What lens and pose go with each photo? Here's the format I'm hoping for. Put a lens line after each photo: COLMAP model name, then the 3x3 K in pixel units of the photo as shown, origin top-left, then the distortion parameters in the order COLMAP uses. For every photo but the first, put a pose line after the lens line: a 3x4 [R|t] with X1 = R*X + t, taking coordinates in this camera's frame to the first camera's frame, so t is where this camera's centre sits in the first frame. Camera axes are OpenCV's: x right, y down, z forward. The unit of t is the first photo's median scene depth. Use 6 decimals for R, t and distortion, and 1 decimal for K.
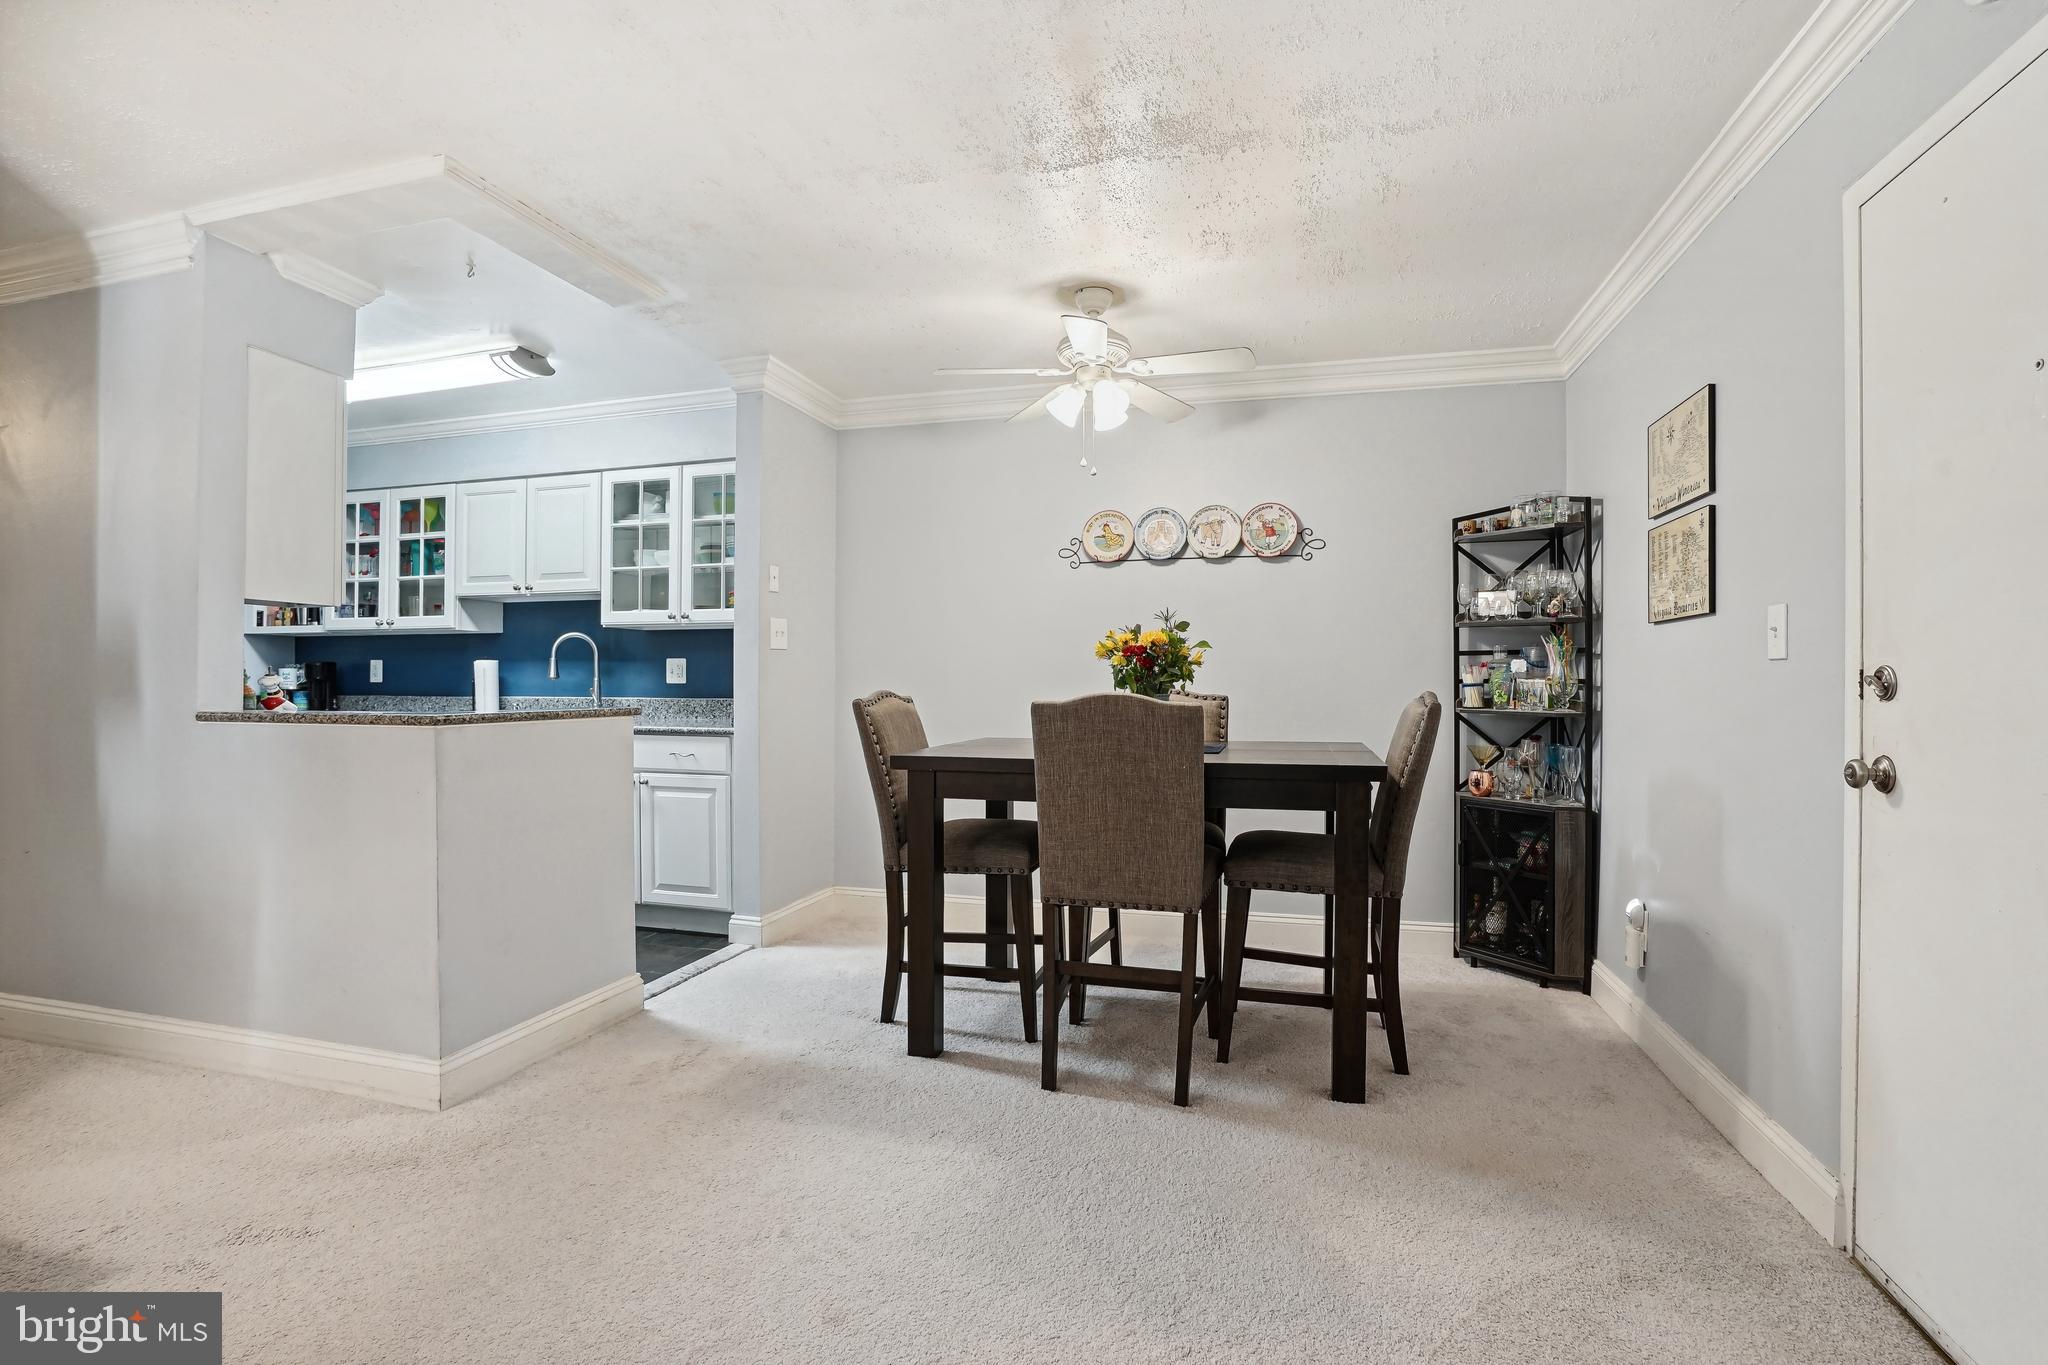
lens RADIAL K [[966.4, 0, 1017.2], [0, 966.4, 682.7], [0, 0, 1]] dist [-0.001943, 0.001497]
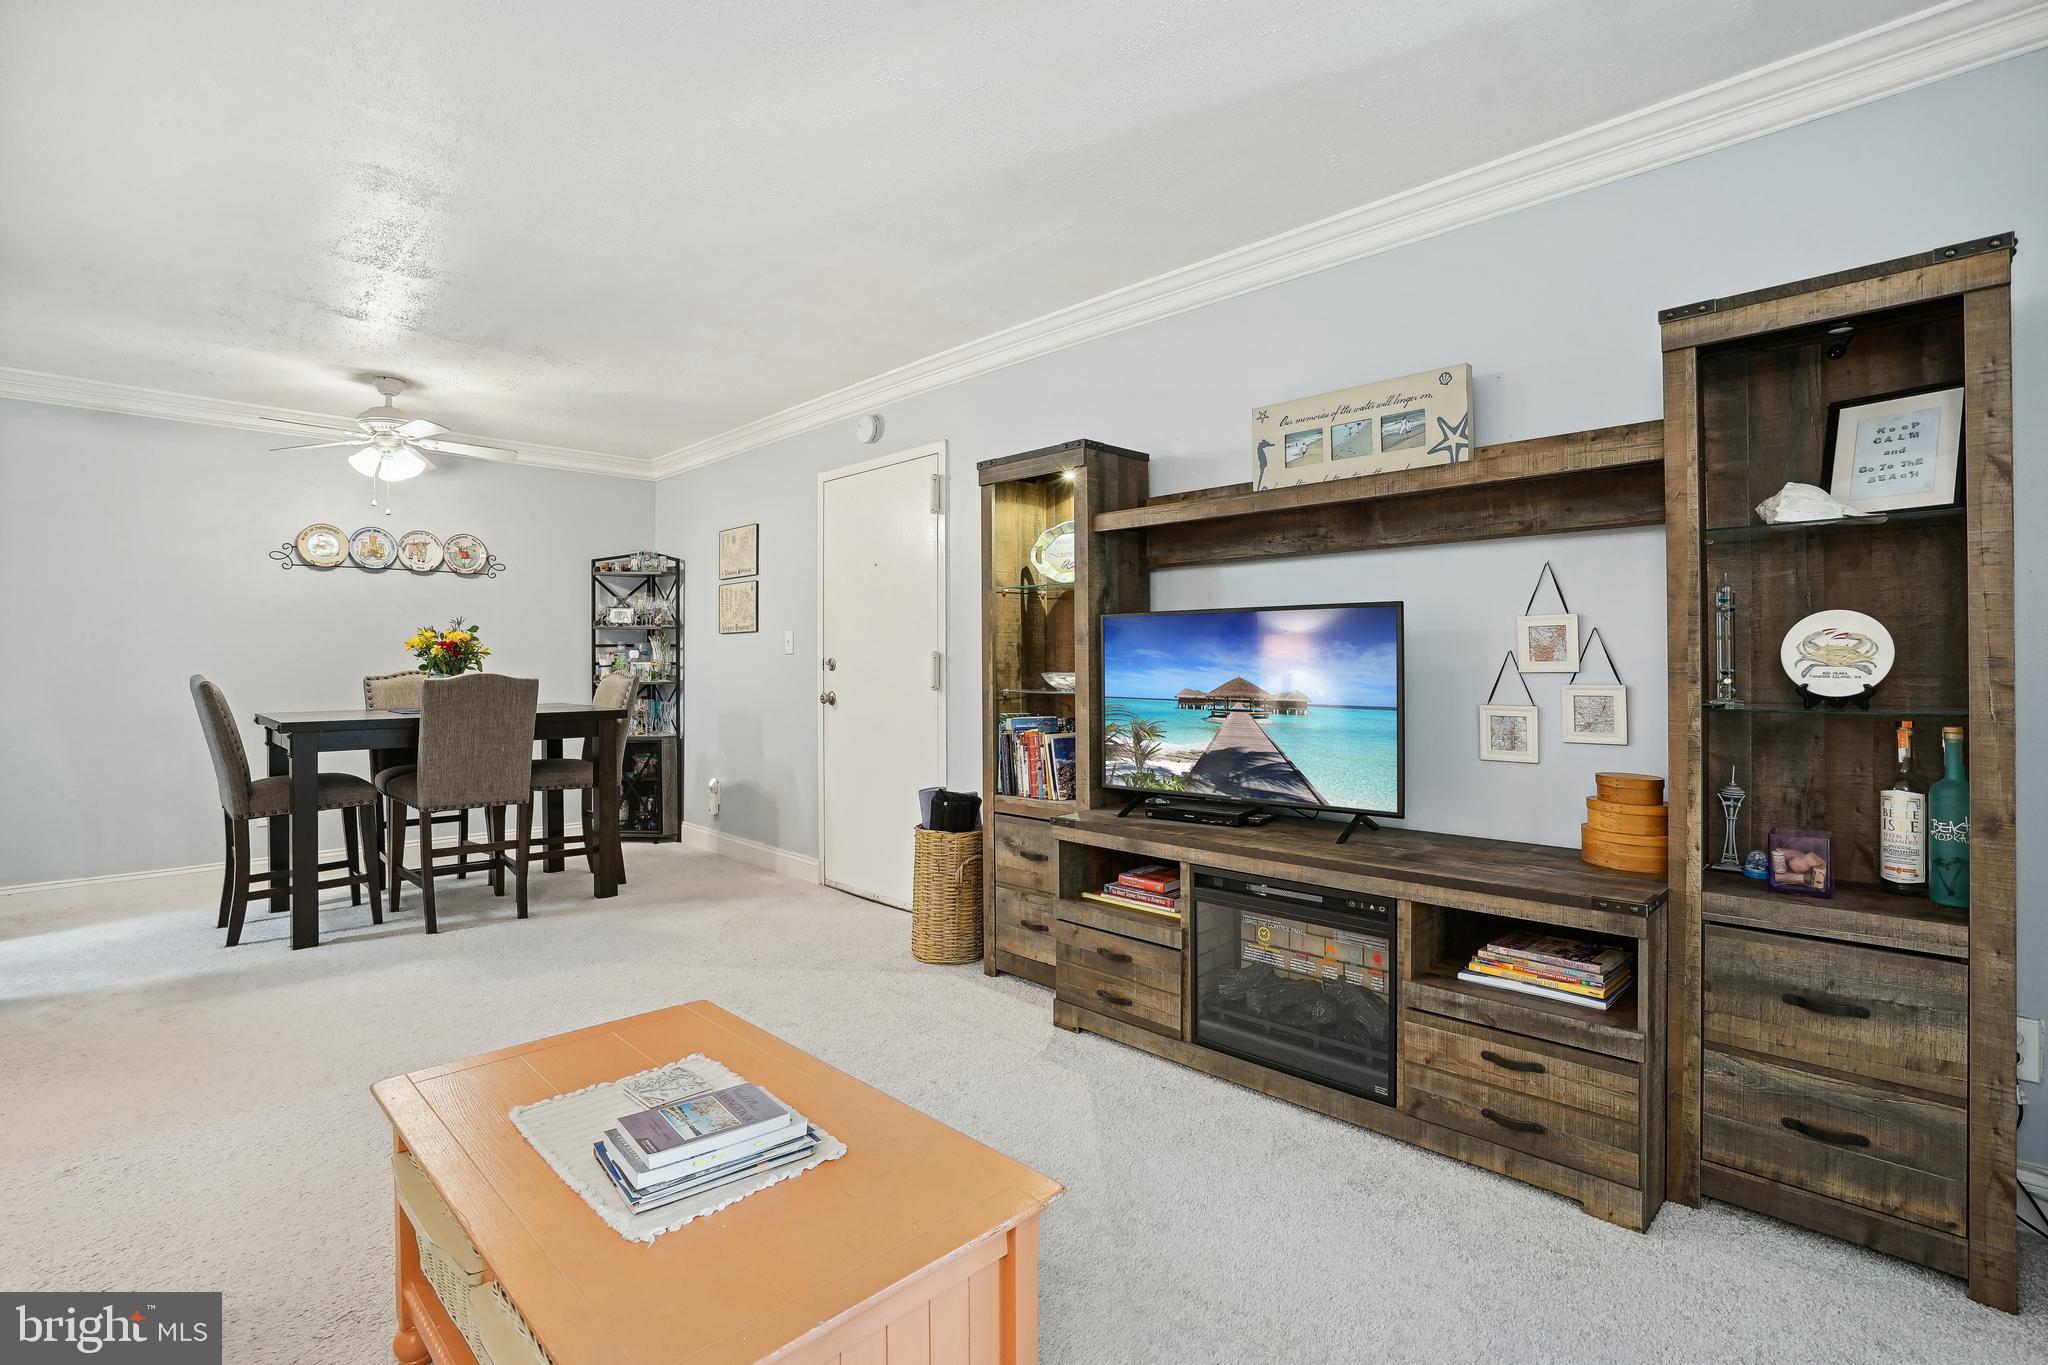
lens RADIAL K [[966.4, 0, 1024.2], [0, 966.4, 672.9], [0, 0, 1]] dist [-0.001943, 0.001497]
pose [[0.503534, -0.014734, 0.863850, -0.581803], [0.006368, 0.999891, 0.013343, -0.003606], [-0.863952, -0.001218, 0.503573, -0.408722]]
